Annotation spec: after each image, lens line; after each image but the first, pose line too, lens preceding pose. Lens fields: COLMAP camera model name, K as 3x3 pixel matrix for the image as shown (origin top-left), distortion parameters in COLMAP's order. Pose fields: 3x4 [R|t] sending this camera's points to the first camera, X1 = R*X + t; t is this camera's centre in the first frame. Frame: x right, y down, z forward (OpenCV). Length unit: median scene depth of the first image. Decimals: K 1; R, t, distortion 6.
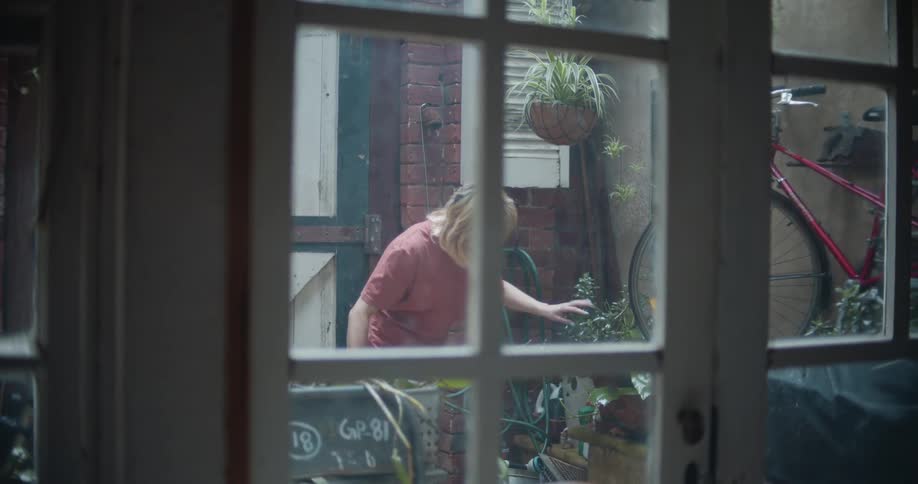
lens RADIAL K [[1284.1, 0, 459.0], [0, 1284.1, 242.0], [0, 0, 1]] dist [-0.262103, 0.058580]
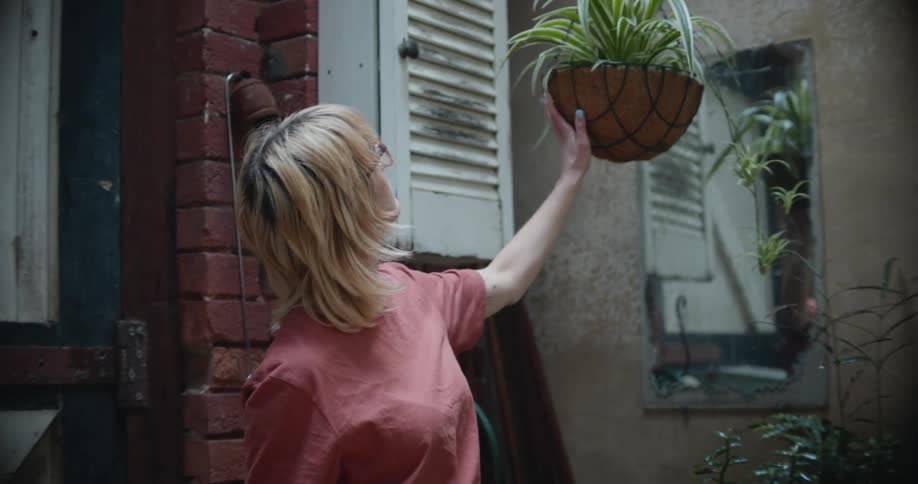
lens RADIAL K [[1284.1, 0, 459.0], [0, 1284.1, 242.0], [0, 0, 1]] dist [-0.262103, 0.058580]
pose [[0.874711, 0.011723, 0.484502, -0.220647], [0.039555, 0.994645, -0.095478, -0.002461], [-0.483027, 0.102680, 0.869564, 0.715513]]
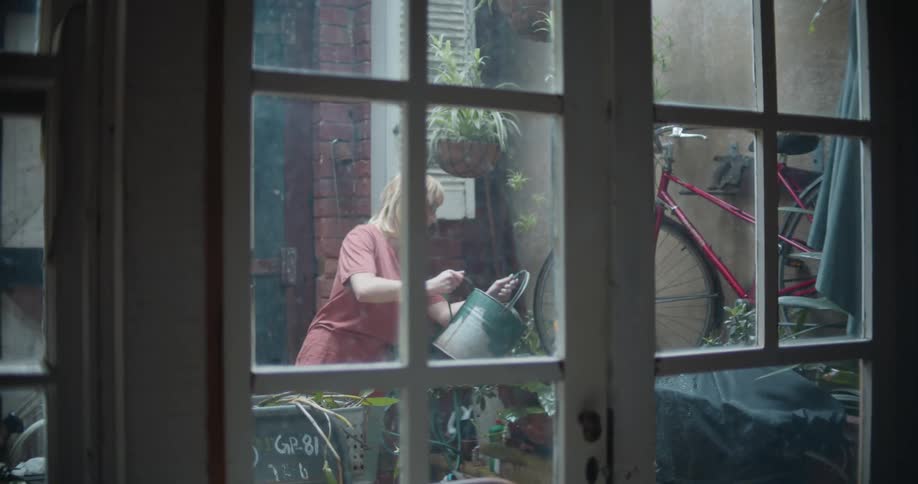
lens RADIAL K [[1284.1, 0, 459.0], [0, 1284.1, 242.0], [0, 0, 1]] dist [-0.262103, 0.058580]
pose [[0.996984, -0.018841, 0.075284, -0.008485], [0.020541, 0.999550, -0.021877, -0.000256], [-0.074838, 0.023357, 0.996922, -0.062607]]
